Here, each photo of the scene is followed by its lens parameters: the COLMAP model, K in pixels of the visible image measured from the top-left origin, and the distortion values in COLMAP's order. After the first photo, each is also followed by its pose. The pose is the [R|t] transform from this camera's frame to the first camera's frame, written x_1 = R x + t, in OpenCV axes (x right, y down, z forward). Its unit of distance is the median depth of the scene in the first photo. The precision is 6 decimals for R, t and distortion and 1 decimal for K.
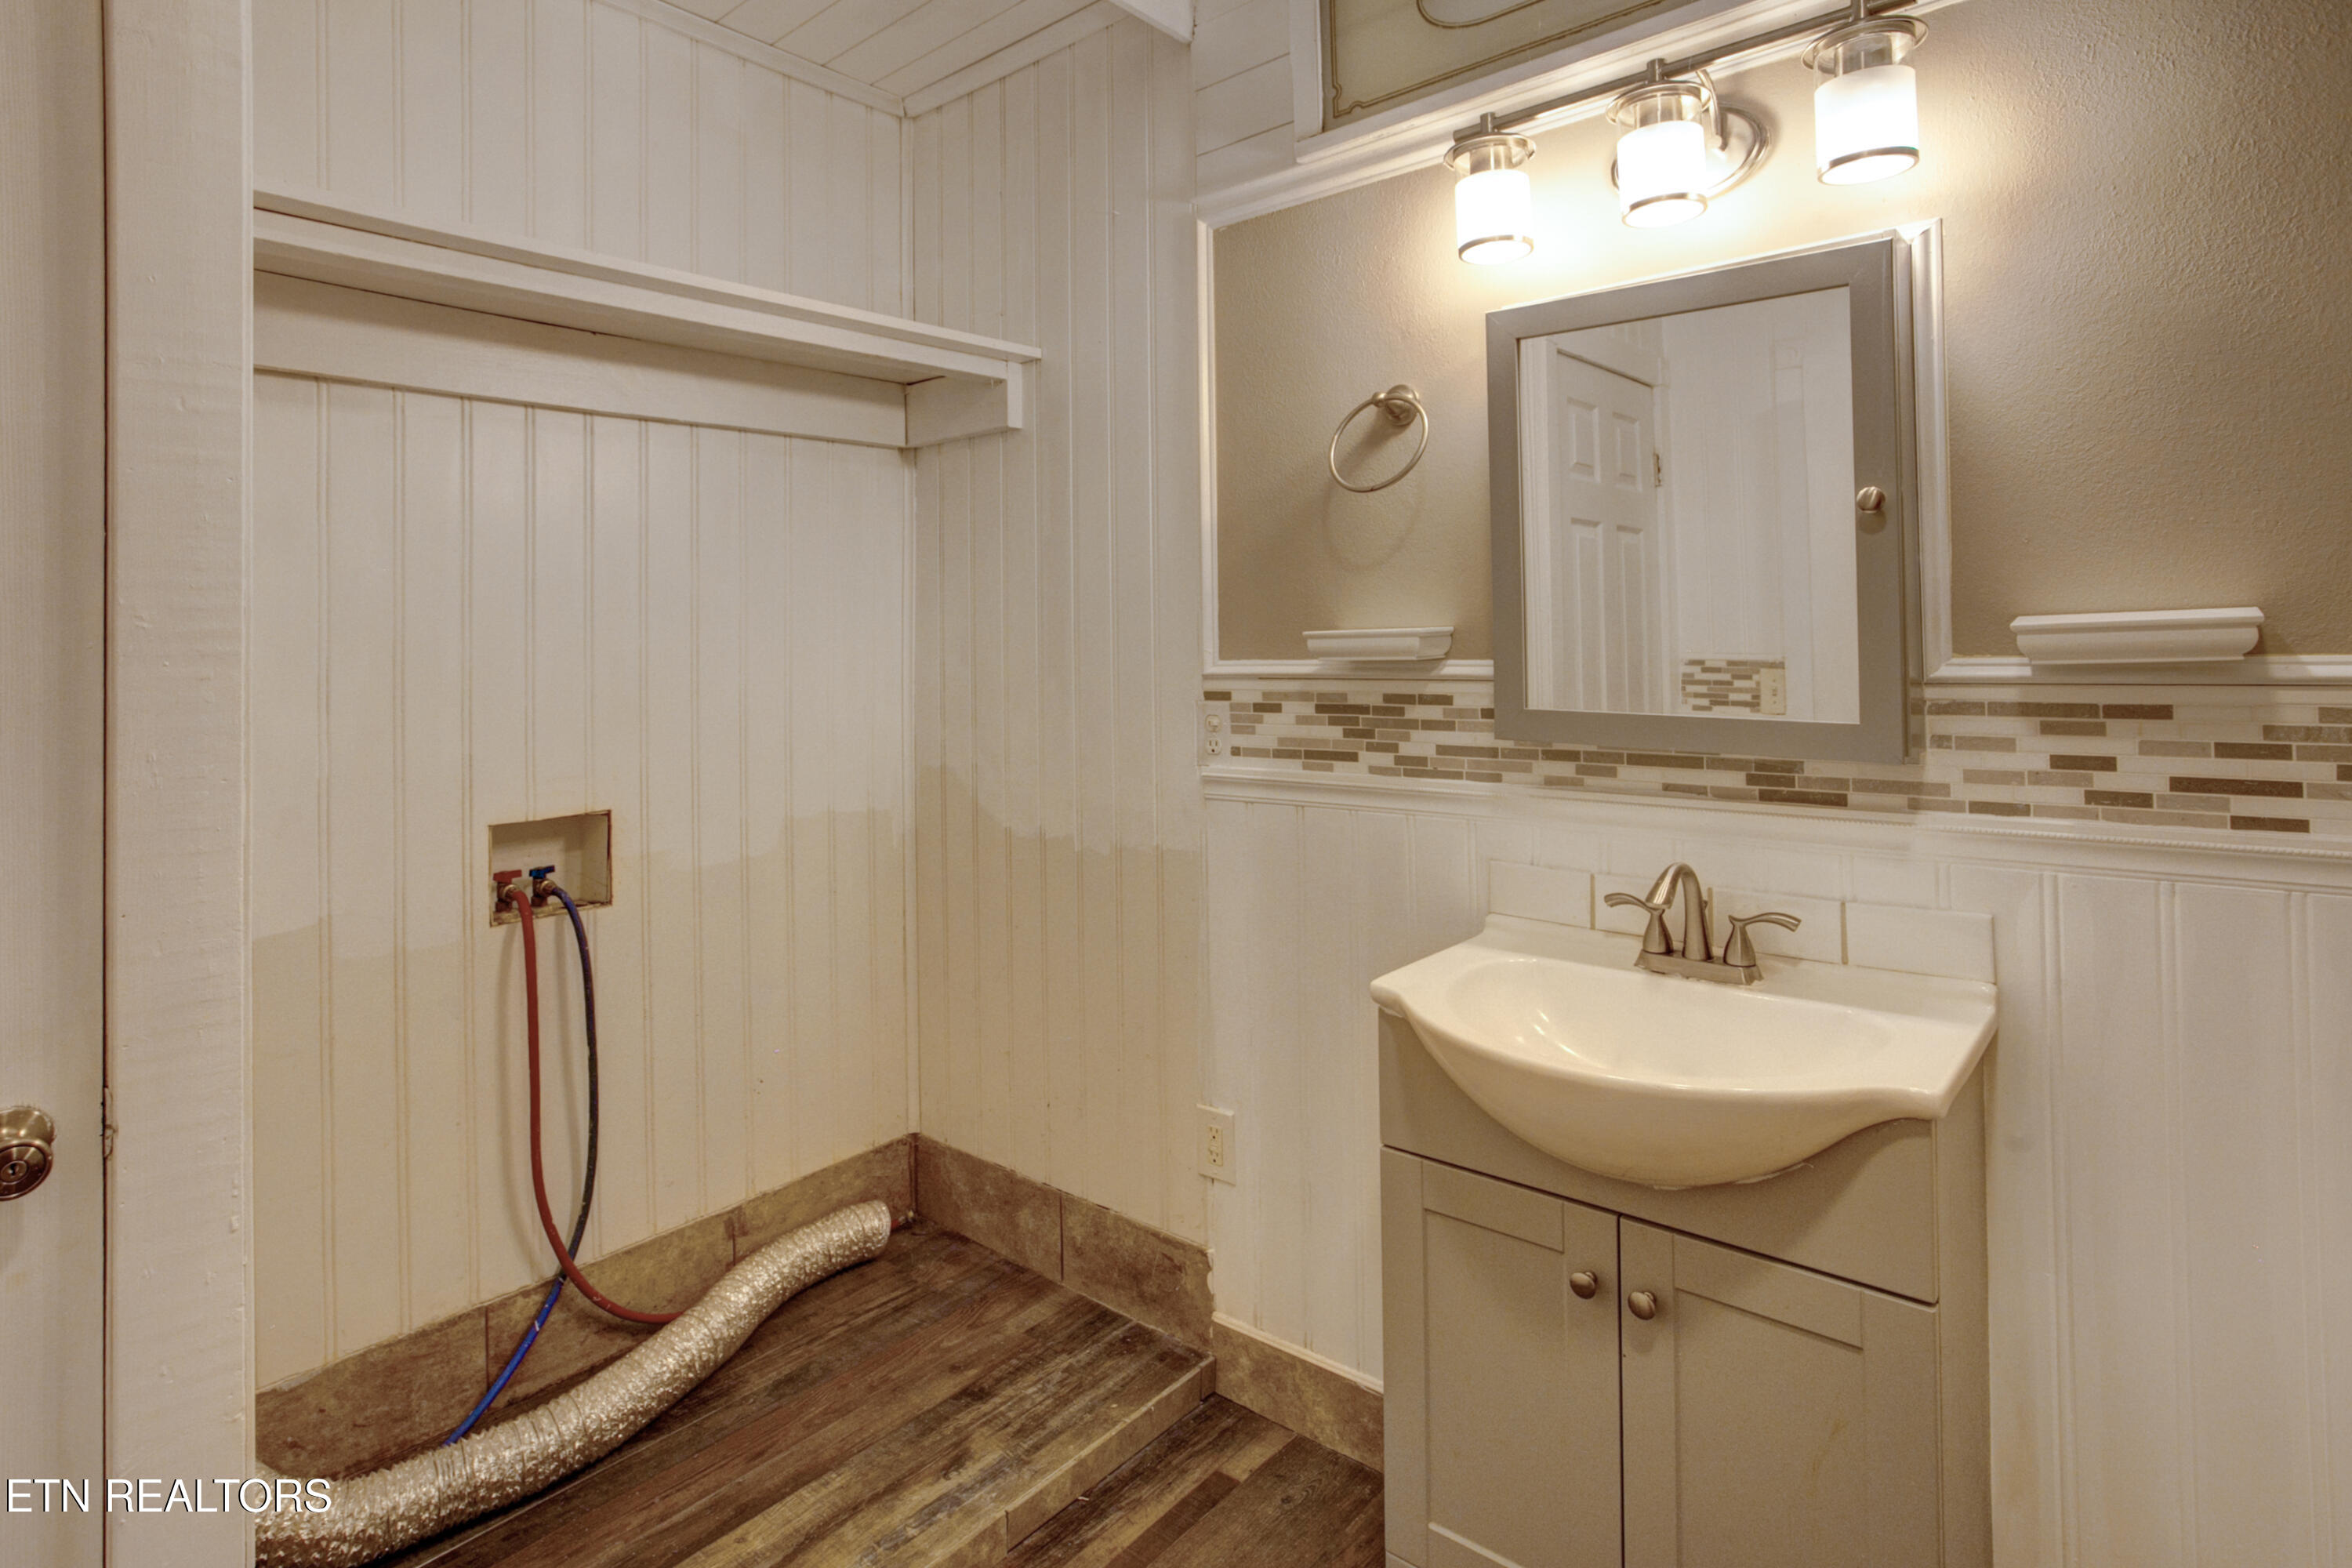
lens RADIAL K [[1217.2, 0, 1147.3], [0, 1217.2, 606.8], [0, 0, 1]] dist [-0.035955, 0.016068]
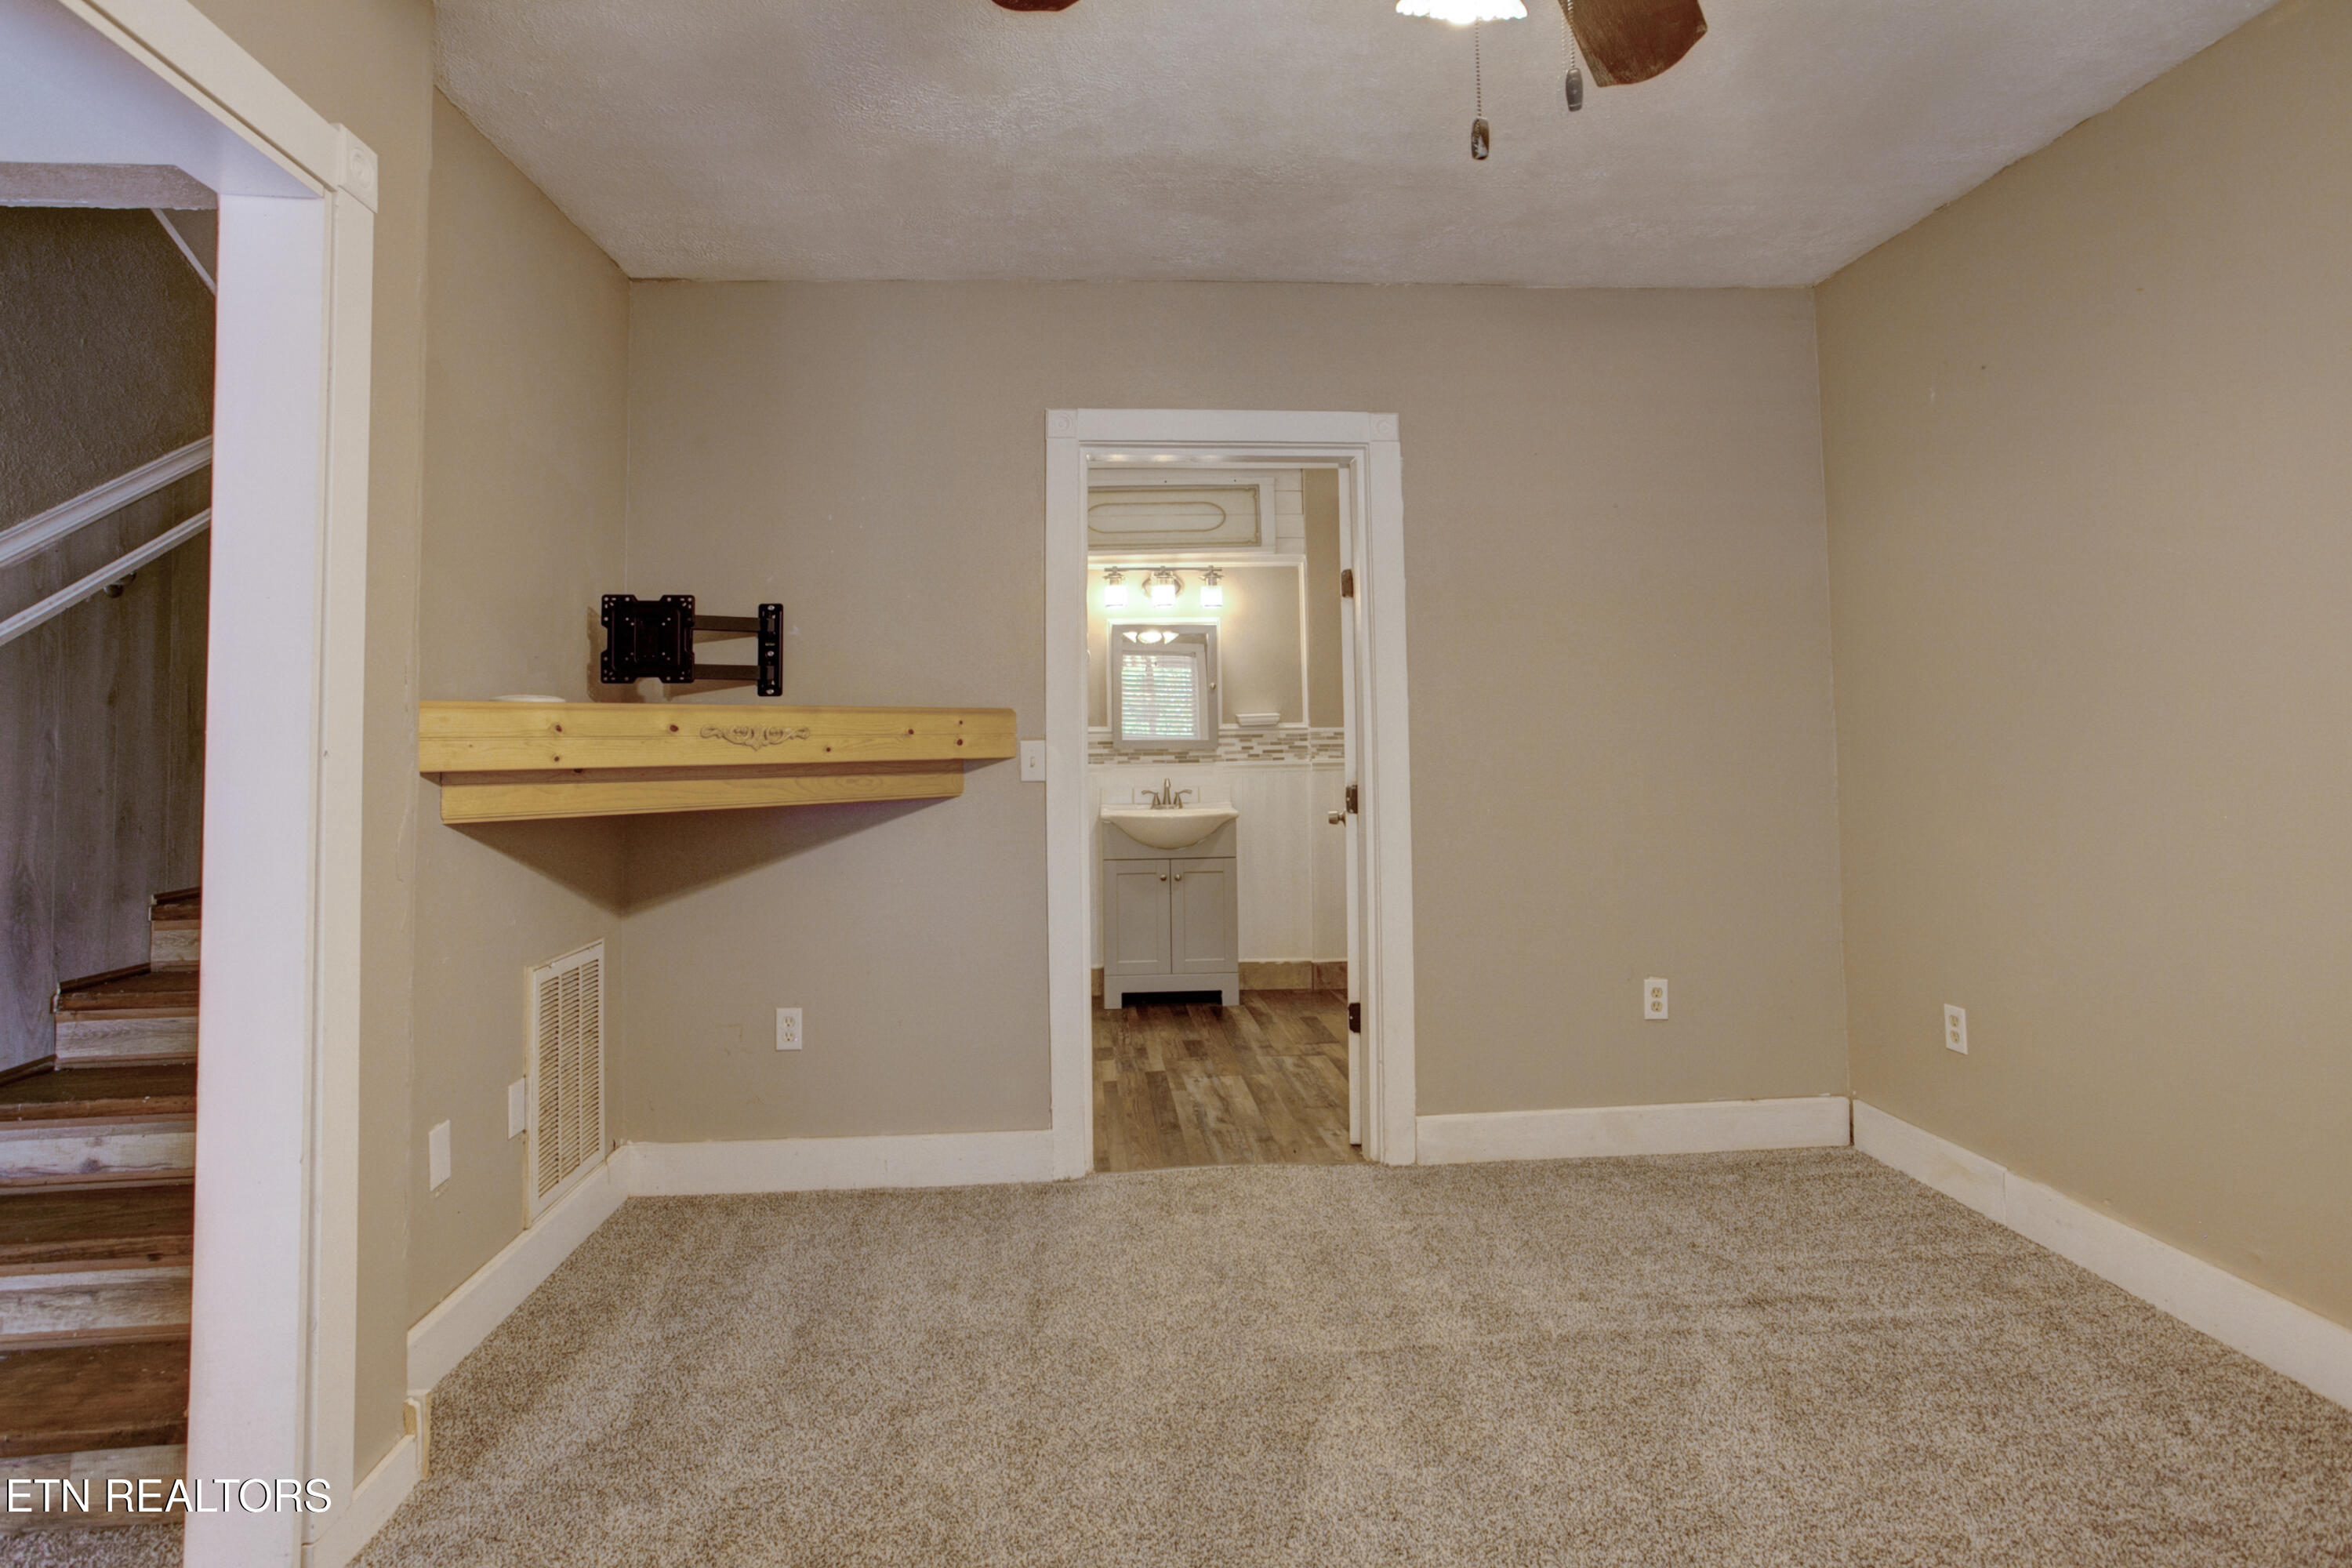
lens RADIAL K [[1203.9, 0, 1159.8], [0, 1203.9, 662.0], [0, 0, 1]] dist [-0.042634, 0.019902]
pose [[0.699095, 0.050548, 0.713240, -1.897754], [-0.016455, 0.998371, -0.054626, 0.044080], [-0.714840, 0.026452, 0.698788, -1.357785]]
